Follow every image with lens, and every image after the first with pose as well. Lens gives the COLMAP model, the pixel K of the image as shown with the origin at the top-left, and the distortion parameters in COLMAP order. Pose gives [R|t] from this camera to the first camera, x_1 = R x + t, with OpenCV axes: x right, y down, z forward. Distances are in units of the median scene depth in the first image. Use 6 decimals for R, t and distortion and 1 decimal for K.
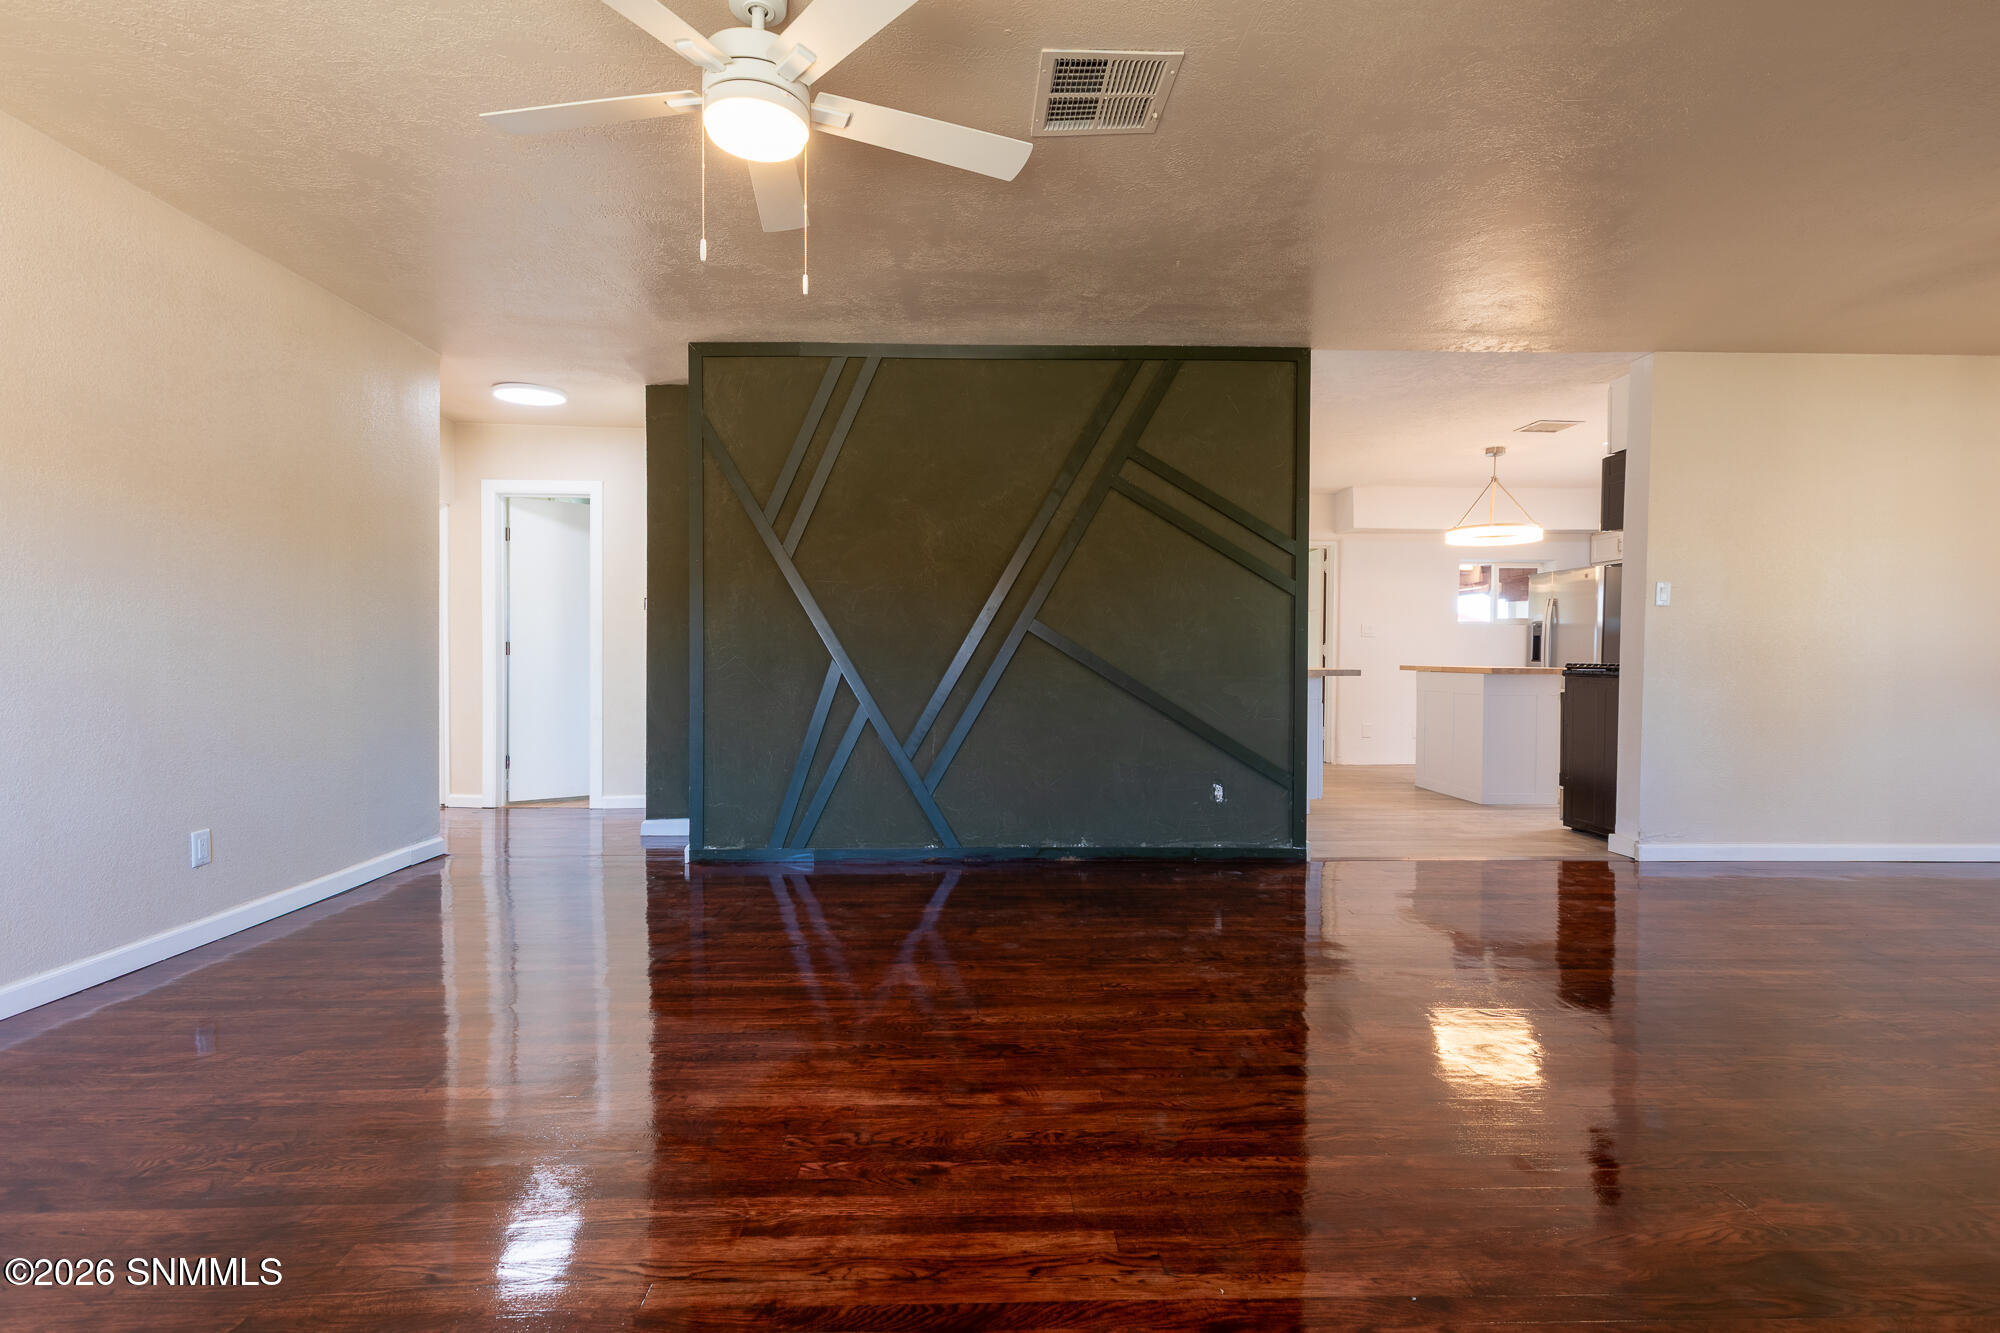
lens RADIAL K [[949.6, 0, 944.5], [0, 949.6, 667.2], [0, 0, 1]] dist [0.000697, -0.000272]
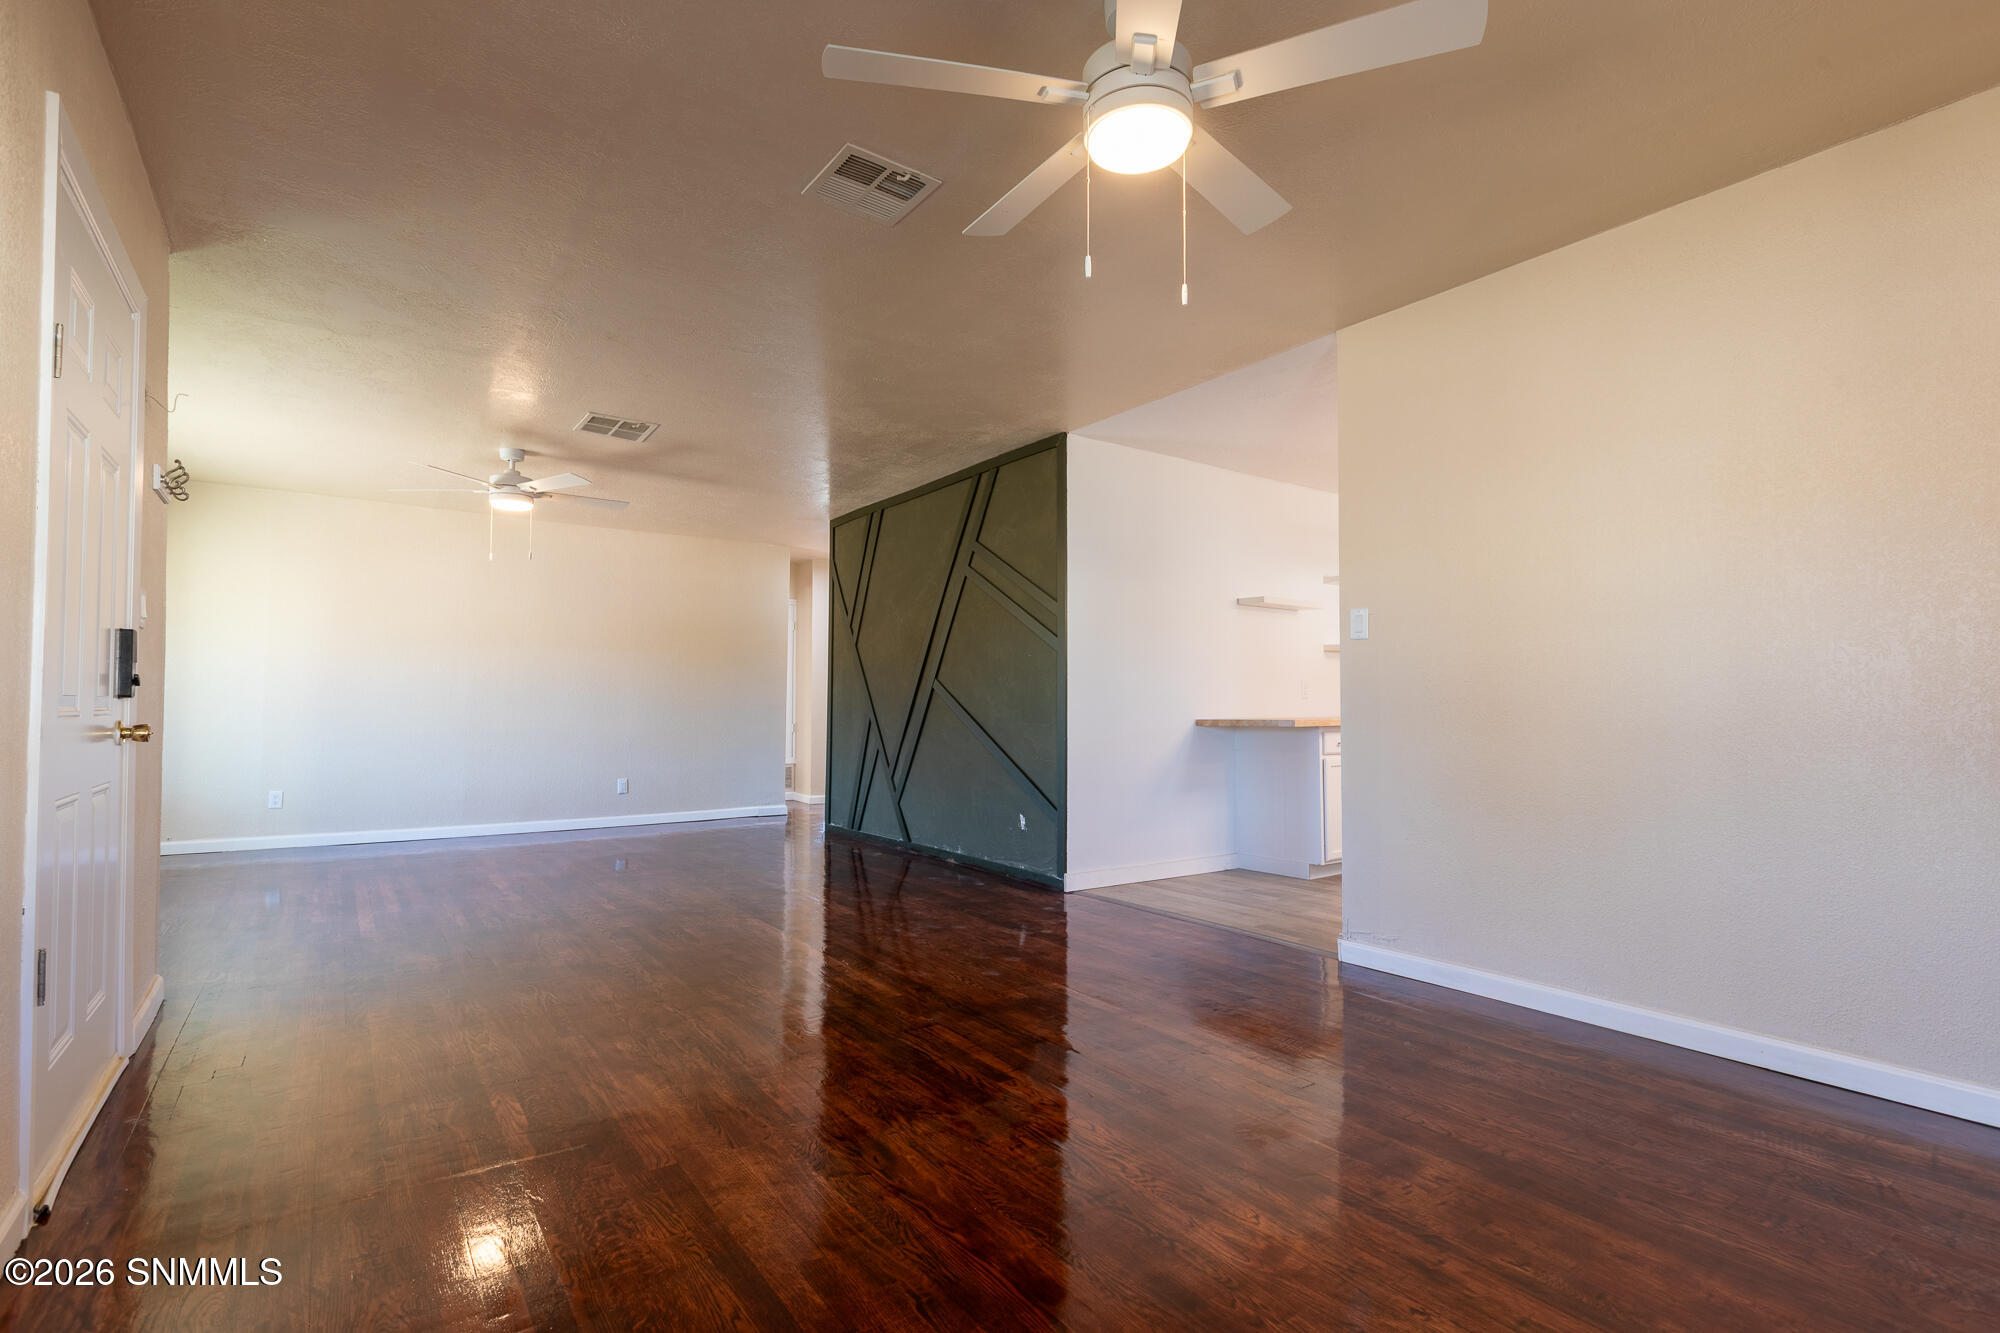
lens RADIAL K [[954.0, 0, 1000.0], [0, 954.0, 666.5], [0, 0, 1]] dist [-0.005009, -0.000602]
pose [[0.563961, -0.035672, -0.825031, 1.262548], [-0.004783, 0.998909, -0.046460, -0.005247], [0.825788, 0.030148, 0.563175, 0.305792]]
